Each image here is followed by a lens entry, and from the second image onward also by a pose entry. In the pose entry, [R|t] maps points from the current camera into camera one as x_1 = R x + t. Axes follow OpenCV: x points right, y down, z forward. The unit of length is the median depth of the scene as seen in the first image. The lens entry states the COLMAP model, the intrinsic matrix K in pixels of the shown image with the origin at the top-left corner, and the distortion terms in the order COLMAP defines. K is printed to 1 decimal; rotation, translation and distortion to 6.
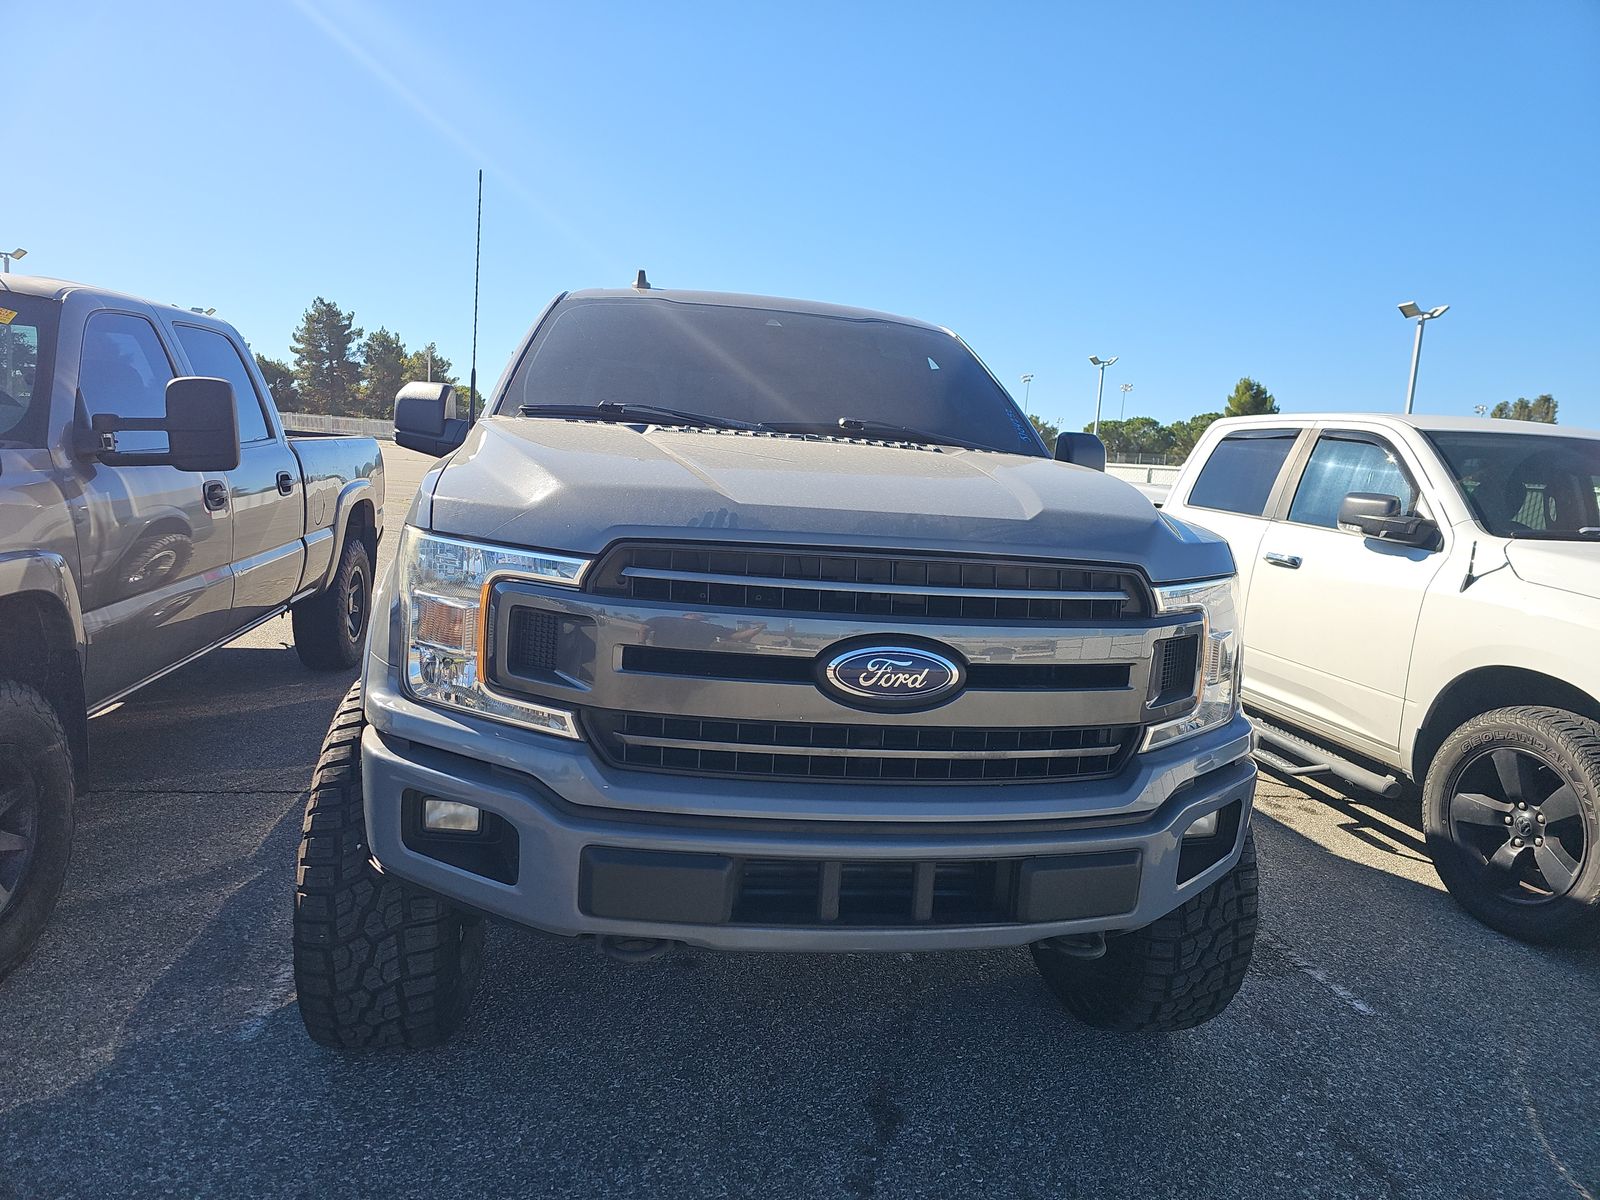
lens RADIAL K [[1039.1, 0, 800.0], [0, 1039.1, 600.0], [0, 0, 1]] dist [0.072547, -0.063452]
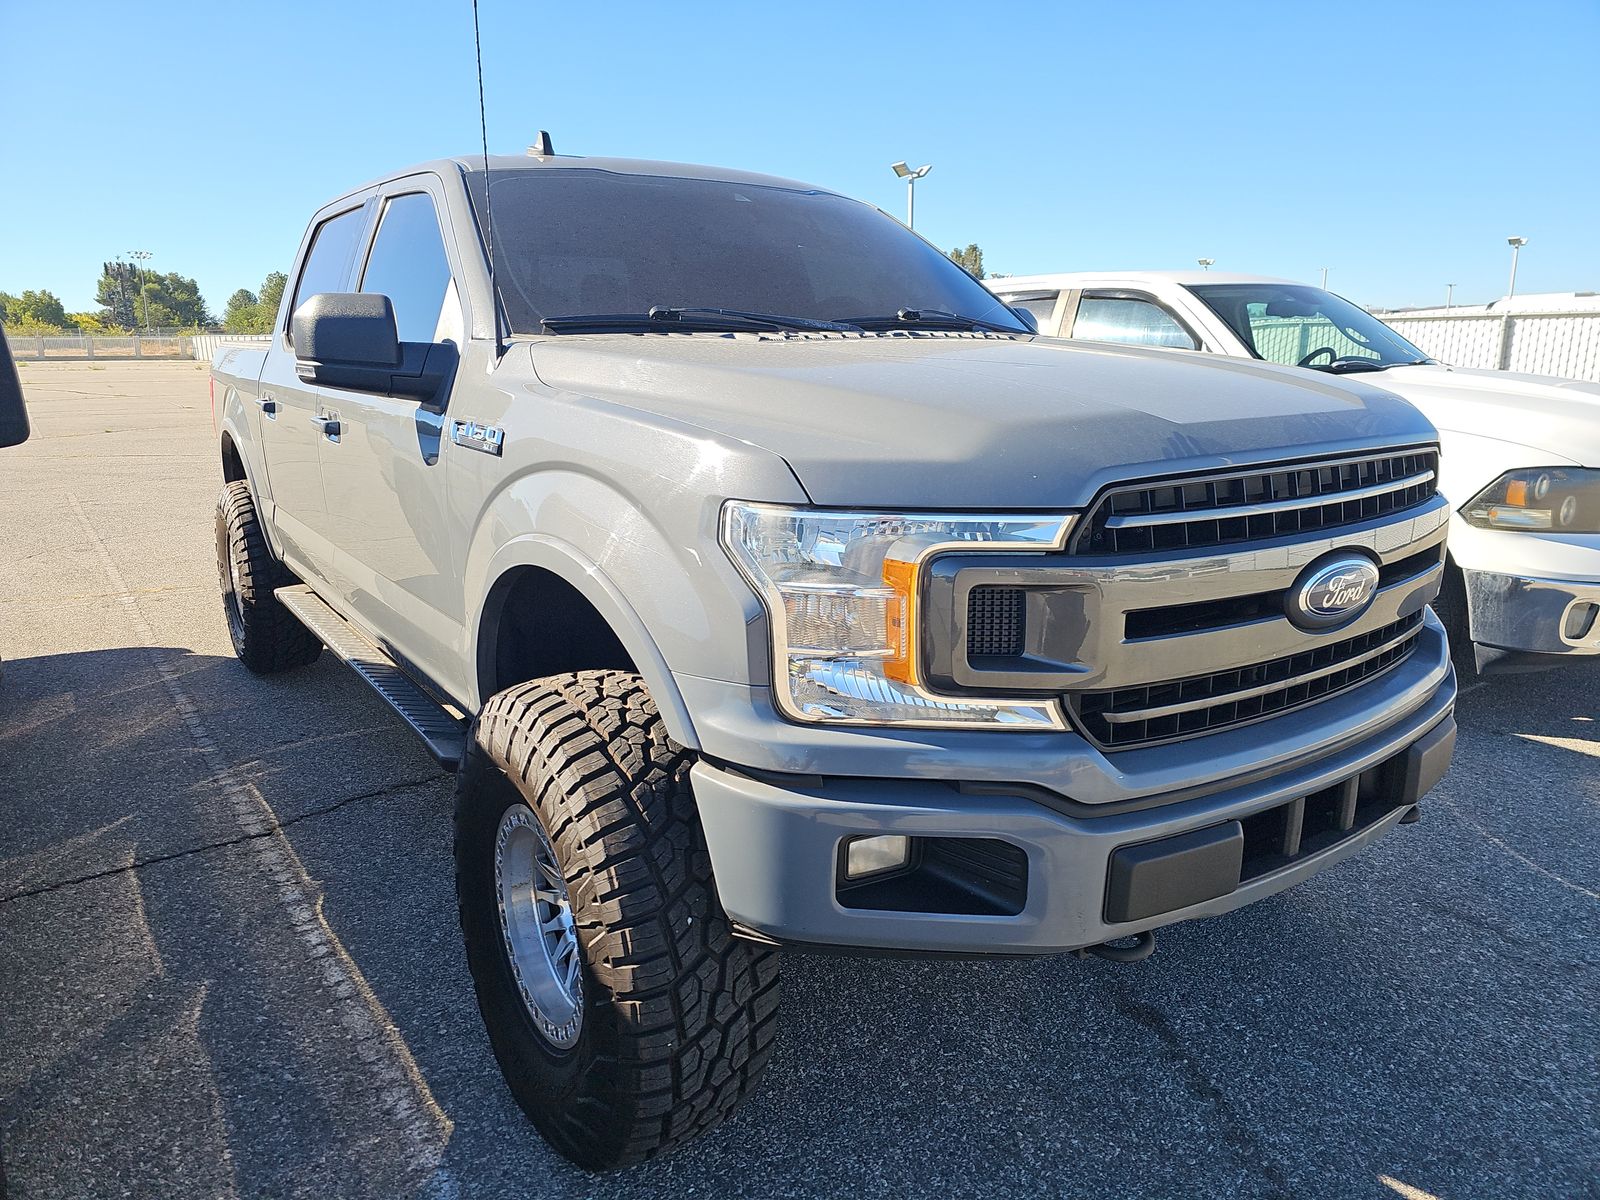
lens RADIAL K [[1039.1, 0, 800.0], [0, 1039.1, 600.0], [0, 0, 1]] dist [0.072547, -0.063452]
pose [[0.900454, -0.173933, 0.398659, -0.684038], [0.125366, 0.981452, 0.145038, -0.111013], [-0.416492, -0.080622, 0.905558, 0.321279]]
